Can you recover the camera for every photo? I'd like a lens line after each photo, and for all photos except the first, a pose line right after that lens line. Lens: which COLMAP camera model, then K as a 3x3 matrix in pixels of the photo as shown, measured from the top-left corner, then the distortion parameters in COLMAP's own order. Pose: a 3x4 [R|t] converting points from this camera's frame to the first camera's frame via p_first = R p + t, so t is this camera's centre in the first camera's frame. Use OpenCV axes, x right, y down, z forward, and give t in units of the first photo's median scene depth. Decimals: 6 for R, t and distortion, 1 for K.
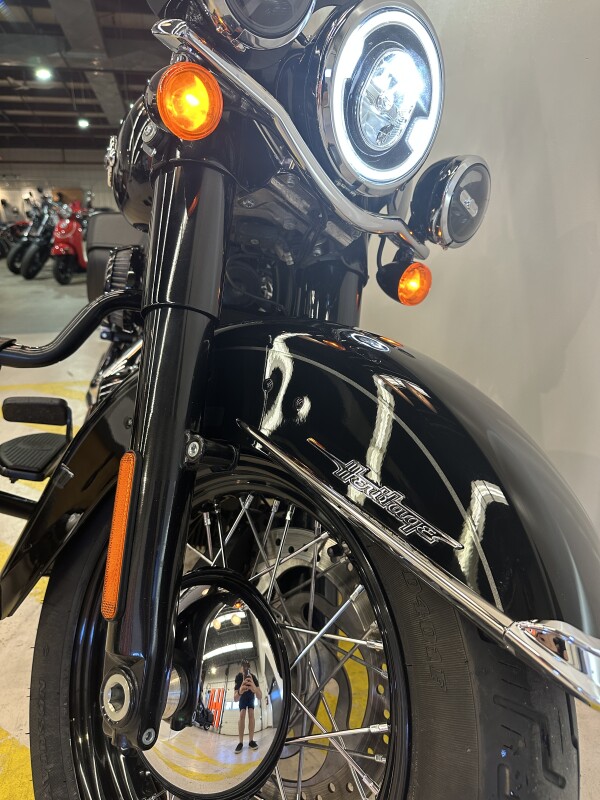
lens RADIAL K [[556.6, 0, 300.0], [0, 556.6, 400.0], [0, 0, 1]] dist [-0.030267, -0.000889]
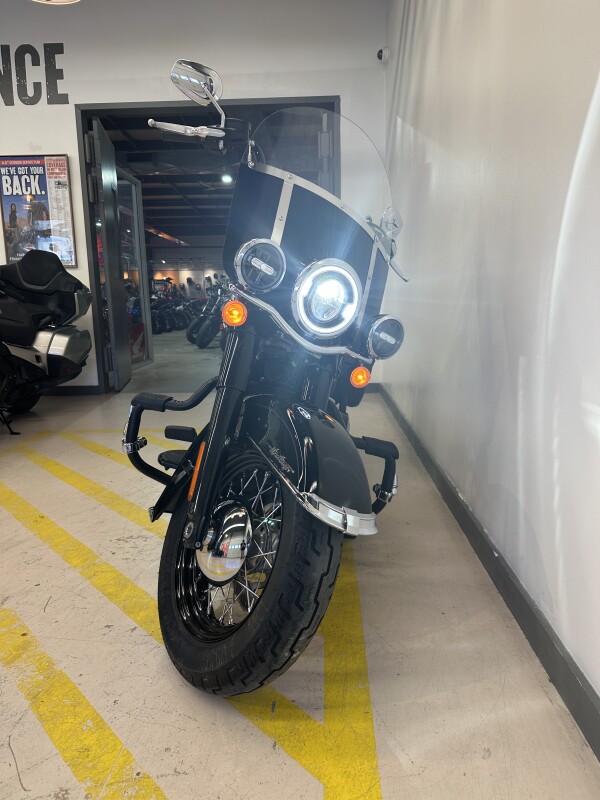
lens RADIAL K [[568.4, 0, 300.0], [0, 568.4, 400.0], [0, 0, 1]] dist [0.004432, 0.003244]
pose [[0.959081, 0.042135, -0.279978, 0.674865], [-0.074914, 0.991387, -0.107424, 0.118968], [0.273041, 0.124003, 0.953977, -1.139502]]
